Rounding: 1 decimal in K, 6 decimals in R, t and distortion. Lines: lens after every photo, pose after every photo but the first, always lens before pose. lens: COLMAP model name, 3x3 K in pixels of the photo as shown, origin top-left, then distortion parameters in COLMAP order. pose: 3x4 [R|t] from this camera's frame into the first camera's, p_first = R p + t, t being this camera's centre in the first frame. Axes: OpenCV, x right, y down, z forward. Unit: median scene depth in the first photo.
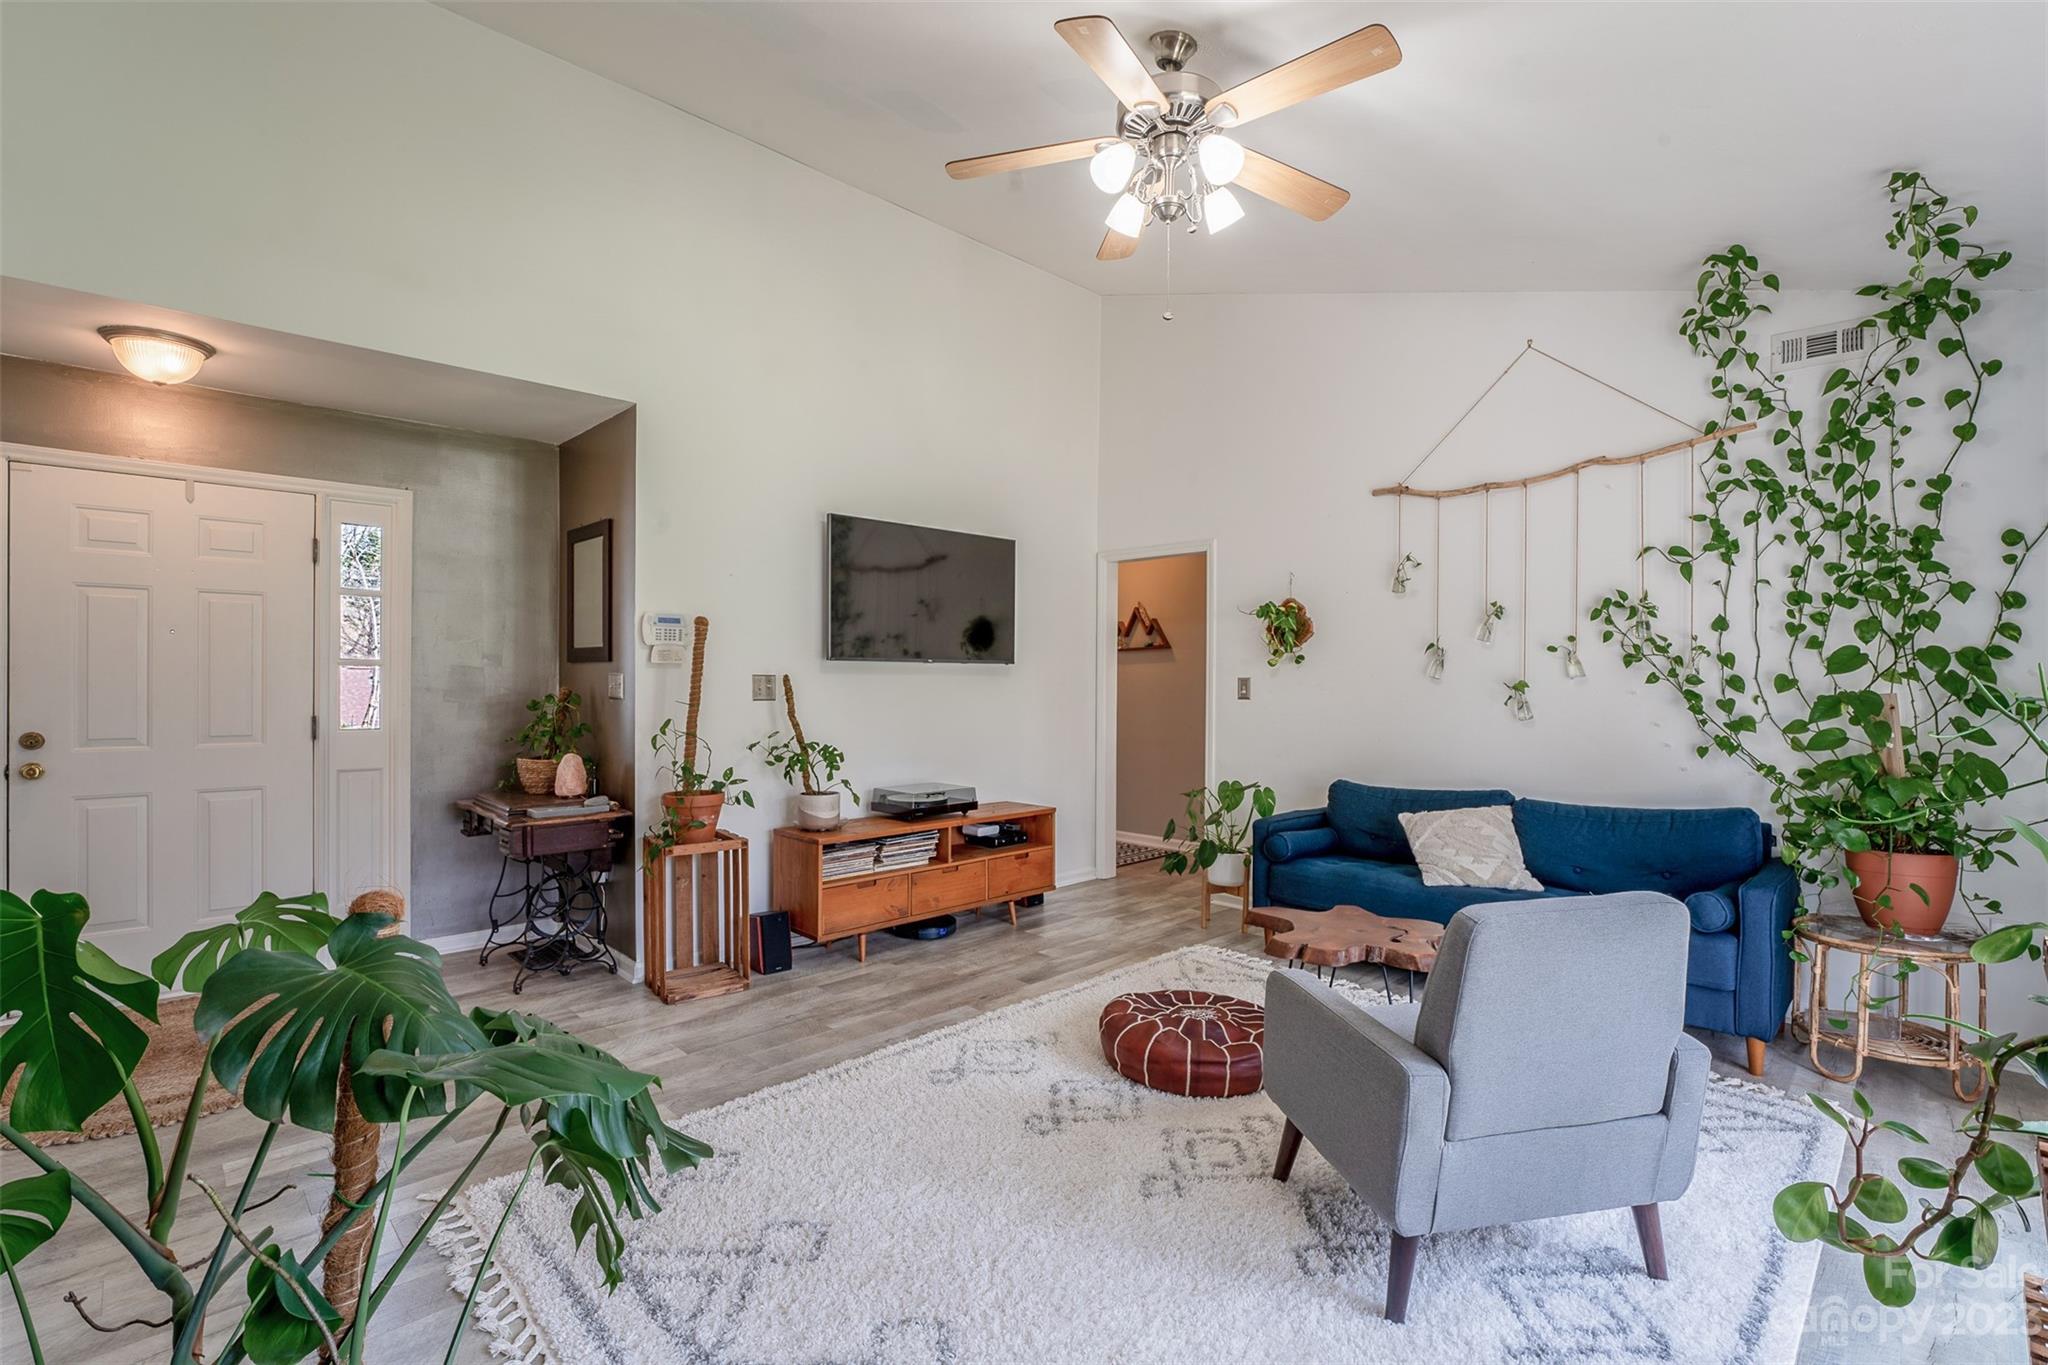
lens RADIAL K [[922.8, 0, 1010.4], [0, 922.8, 684.2], [0, 0, 1]] dist [-0.016473, 0.002534]
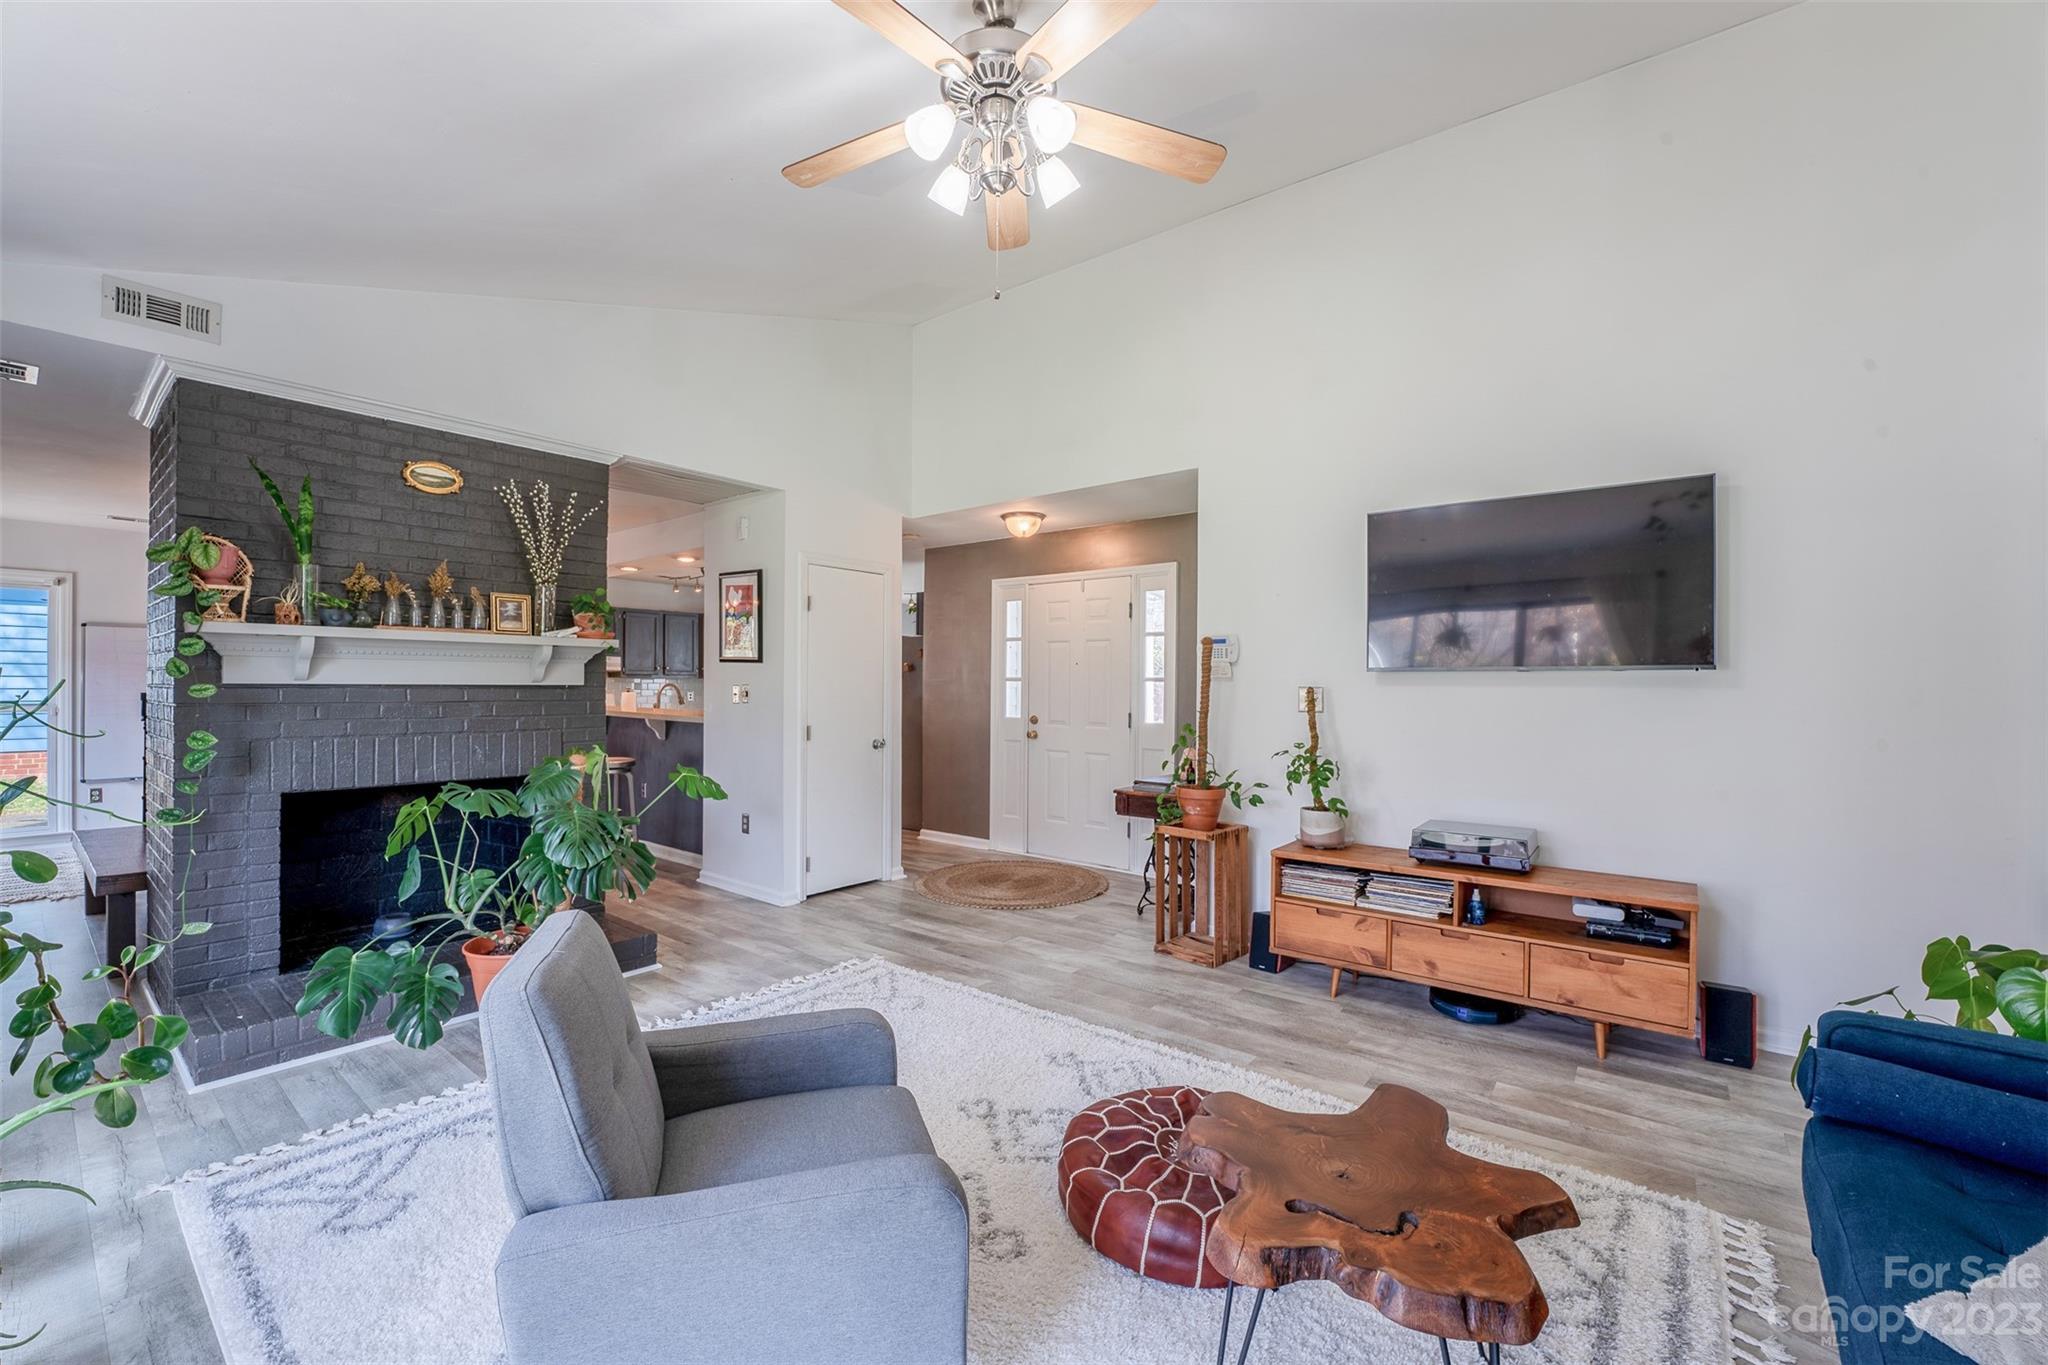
lens RADIAL K [[825.2, 0, 1017.8], [0, 825.2, 679.3], [0, 0, 1]] dist [-0.021471, 0.000846]
pose [[0.138493, -0.012542, -0.990284, 1.007376], [-0.012993, 0.999811, -0.014479, -0.002515], [0.990278, 0.014872, 0.138304, 0.929156]]
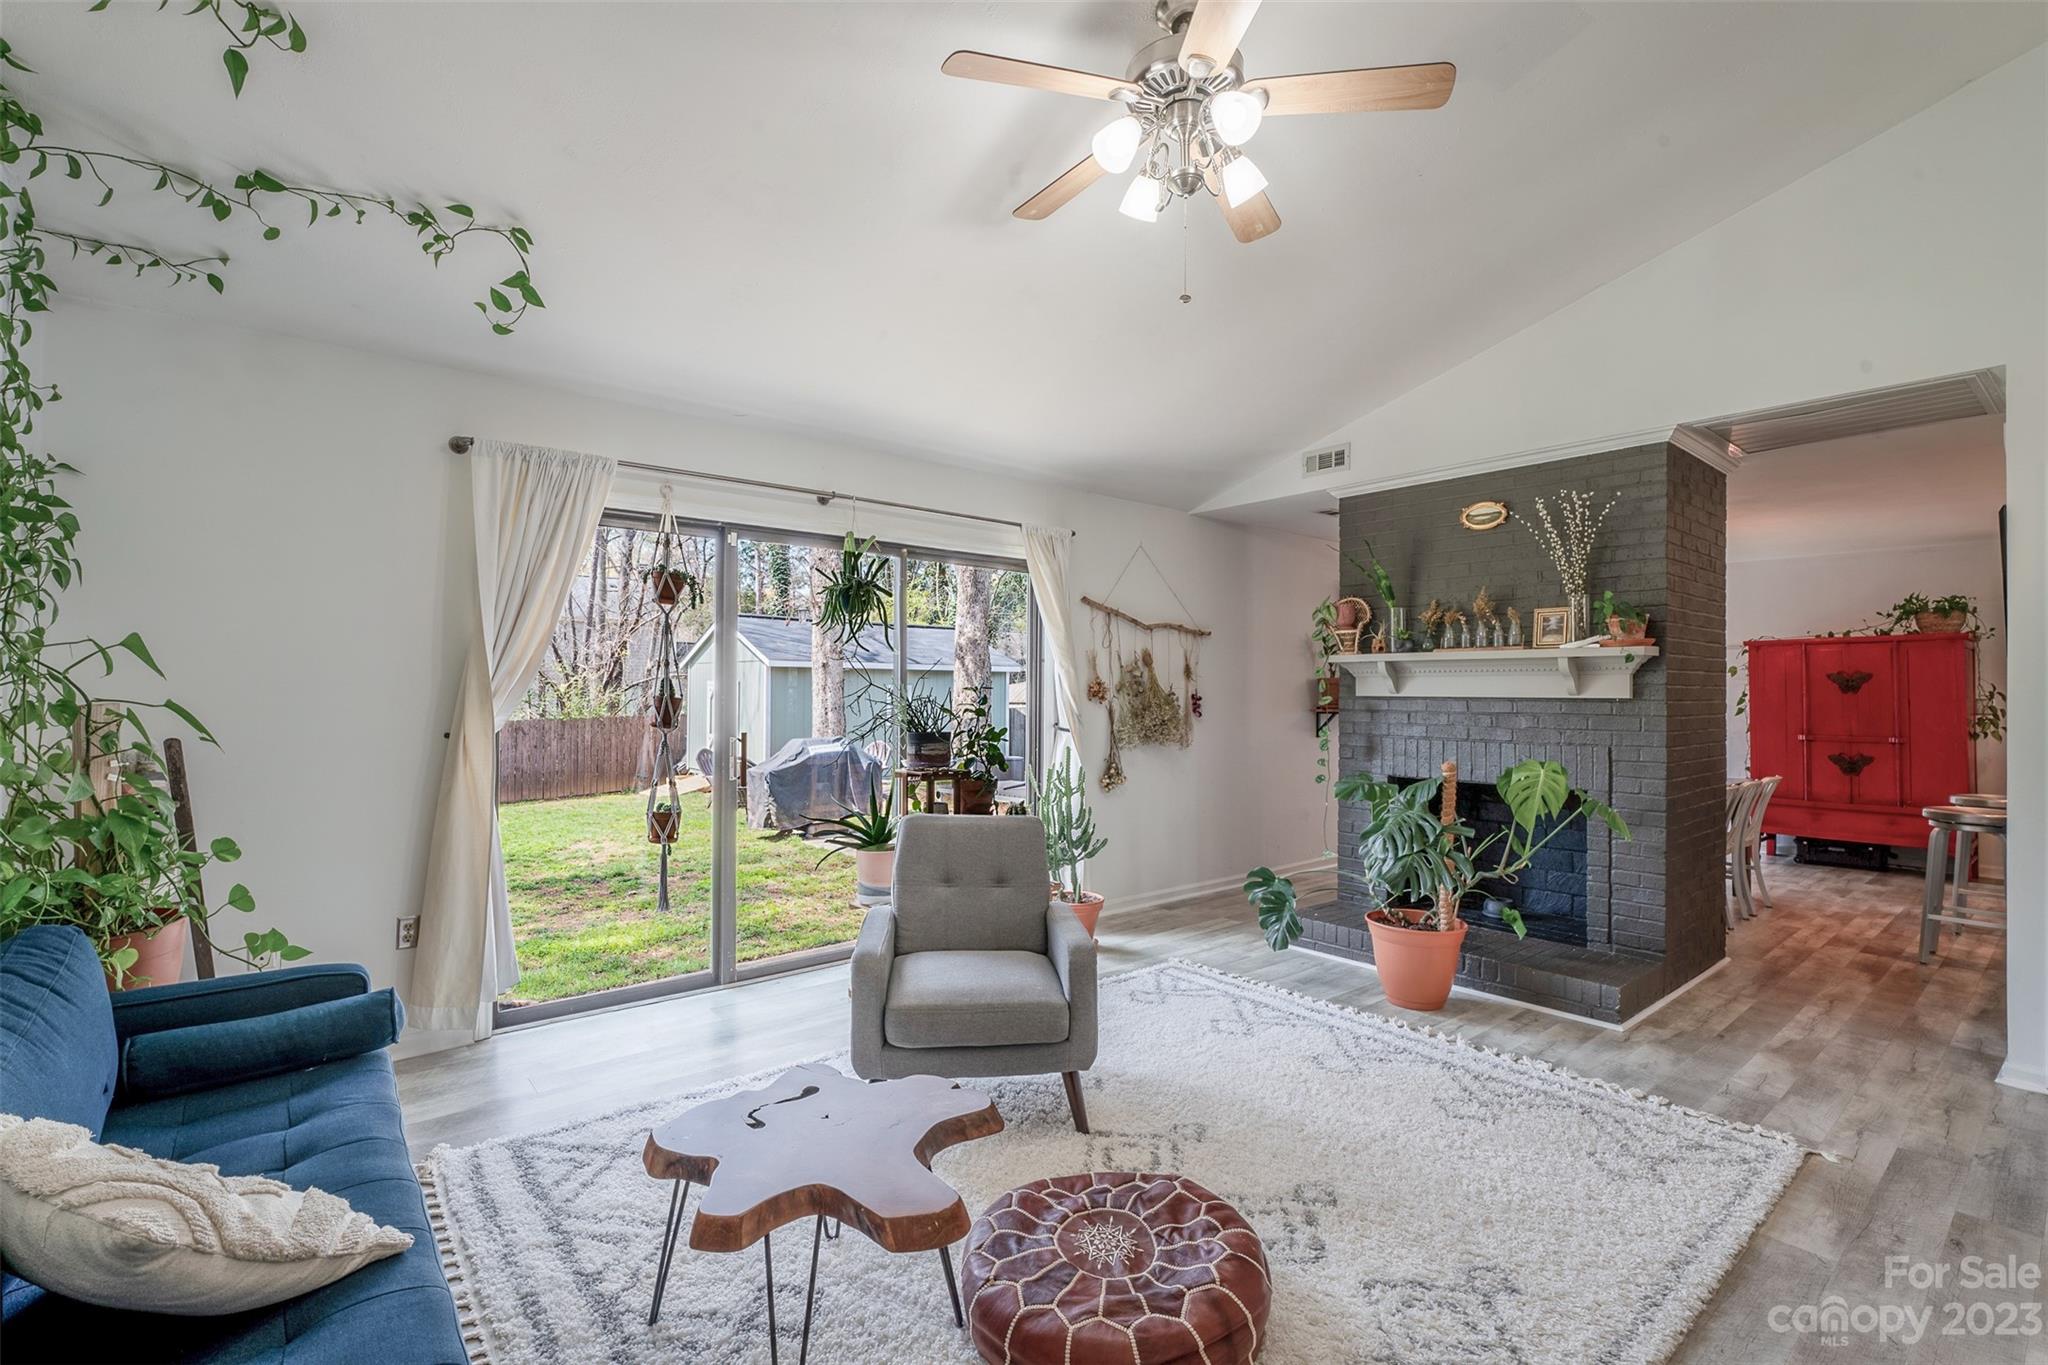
lens RADIAL K [[922.8, 0, 1020.5], [0, 922.8, 684.9], [0, 0, 1]] dist [-0.016473, 0.002534]
pose [[-0.996972, -0.011296, 0.076939, 0.249526], [-0.011584, 0.999927, -0.003300, -0.008589], [-0.076897, -0.004181, -0.997030, 1.979648]]
